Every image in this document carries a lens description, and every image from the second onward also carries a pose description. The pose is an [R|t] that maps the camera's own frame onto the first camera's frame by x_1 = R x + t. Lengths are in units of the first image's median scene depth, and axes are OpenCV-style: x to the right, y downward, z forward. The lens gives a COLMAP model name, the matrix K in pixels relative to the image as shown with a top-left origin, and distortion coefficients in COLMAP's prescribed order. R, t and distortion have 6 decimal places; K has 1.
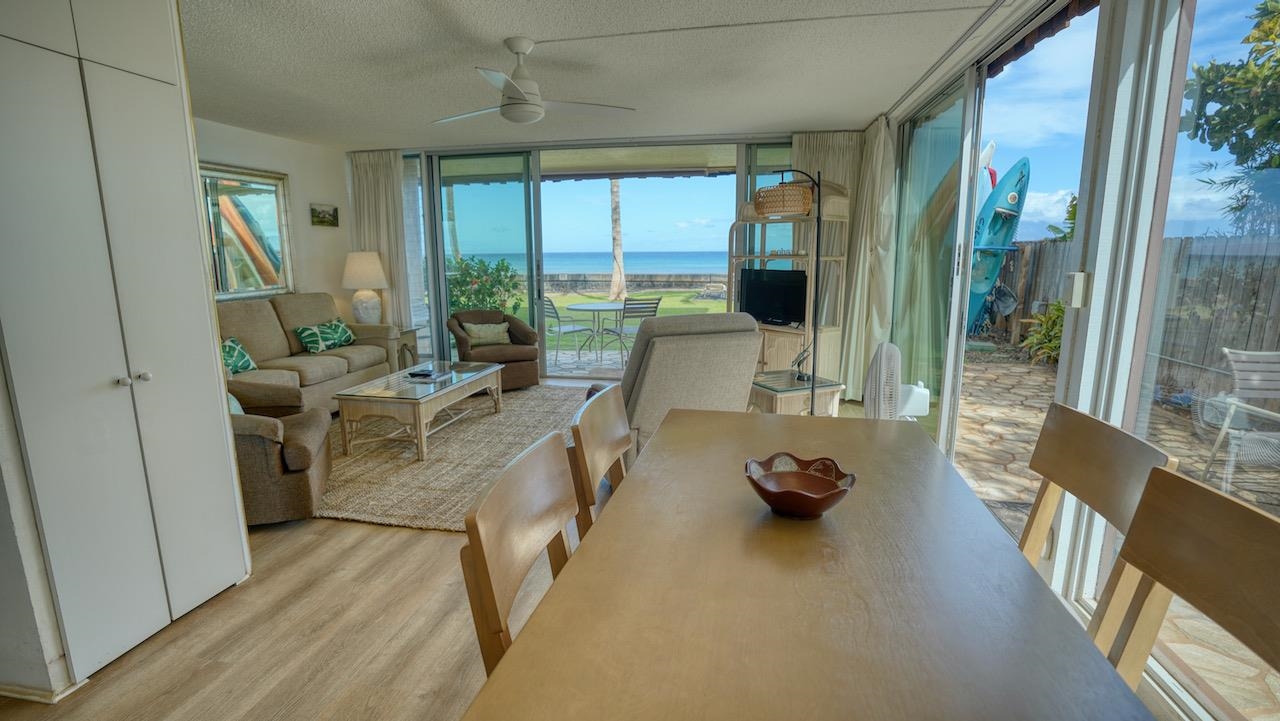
lens RADIAL K [[592.1, 0, 643.6], [0, 592.1, 365.1], [0, 0, 1]] dist [-0.074627, 0.030458]
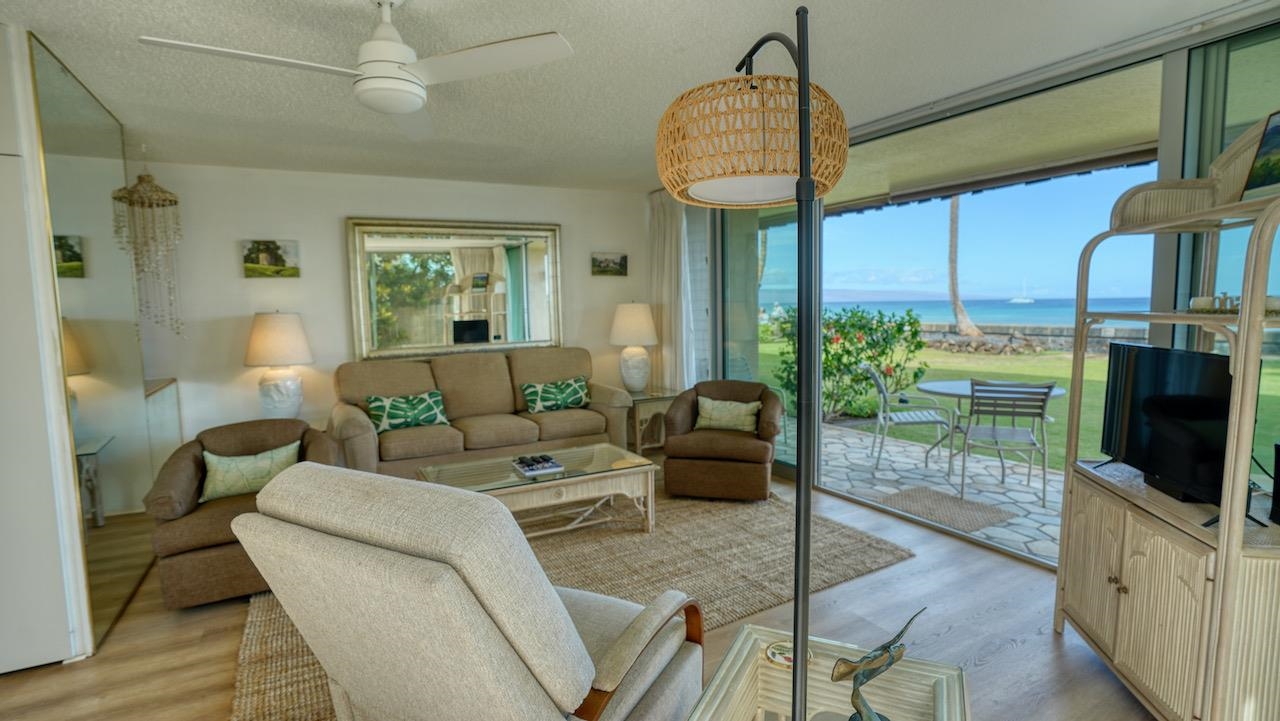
lens RADIAL K [[615.2, 0, 644.9], [0, 615.2, 364.0], [0, 0, 1]] dist [-0.073408, 0.031345]
pose [[0.638248, 0.066239, -0.766976, 0.250920], [-0.129167, 0.991382, -0.021868, -0.085371], [0.758917, 0.113025, 0.641303, 0.424997]]
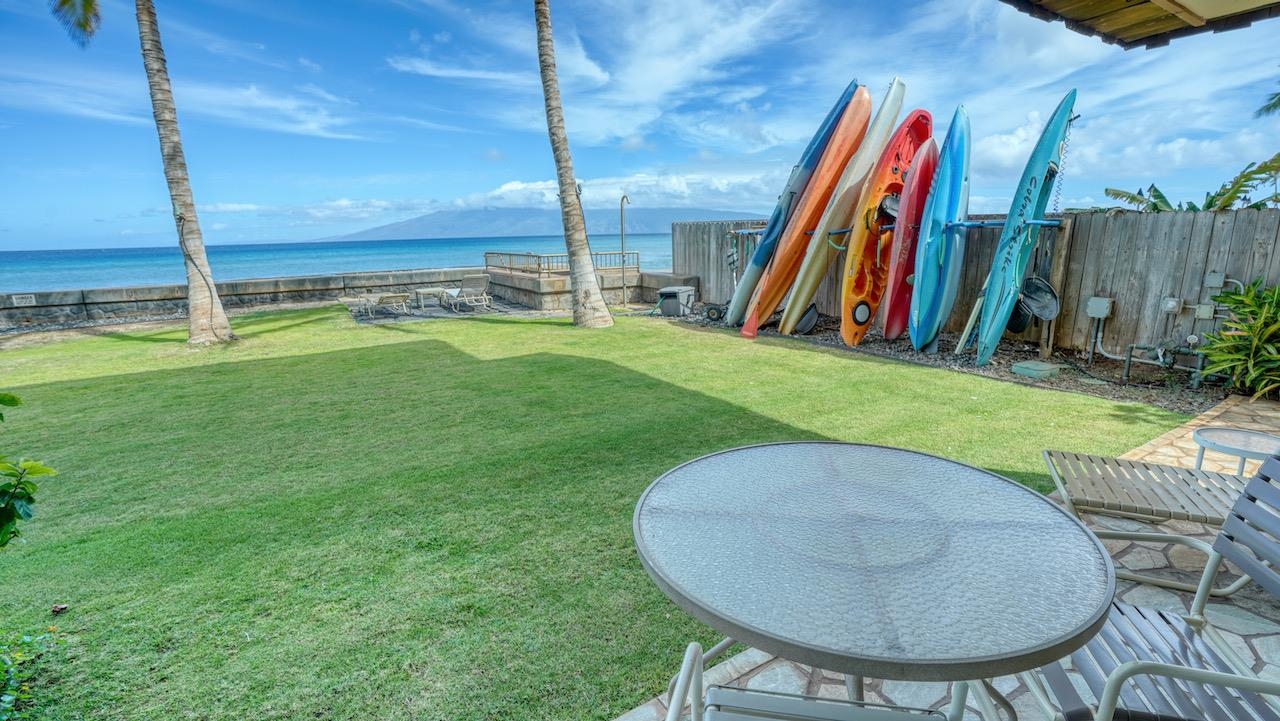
lens RADIAL K [[584.0, 0, 644.2], [0, 584.0, 363.3], [0, 0, 1]] dist [-0.074866, 0.029609]
pose [[0.732311, -0.155348, 0.663014, -0.287369], [0.141690, 0.987083, 0.074780, -0.227840], [-0.666066, 0.039180, 0.744863, 1.204461]]
